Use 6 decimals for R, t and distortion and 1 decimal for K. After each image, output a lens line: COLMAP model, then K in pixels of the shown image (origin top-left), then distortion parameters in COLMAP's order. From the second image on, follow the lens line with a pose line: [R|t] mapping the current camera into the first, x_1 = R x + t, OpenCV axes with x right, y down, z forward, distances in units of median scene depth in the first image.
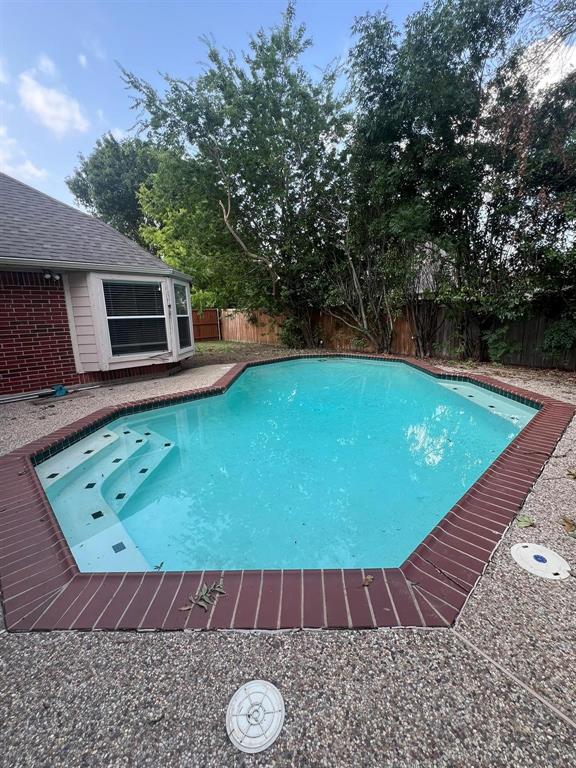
lens RADIAL K [[309.6, 0, 290.0], [0, 309.6, 386.8], [0, 0, 1]] dist [0.002894, 0.000027]
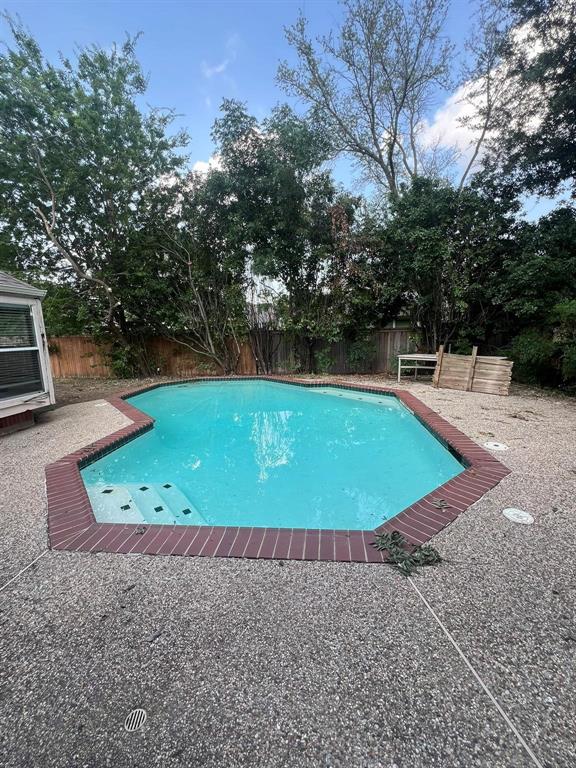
lens RADIAL K [[309.6, 0, 284.6], [0, 309.6, 382.0], [0, 0, 1]] dist [0.002894, 0.000027]
pose [[0.787821, -0.100908, 0.607582, -0.382907], [0.156696, 0.986865, -0.039280, -0.012663], [-0.595638, 0.126151, 0.793285, 0.013417]]
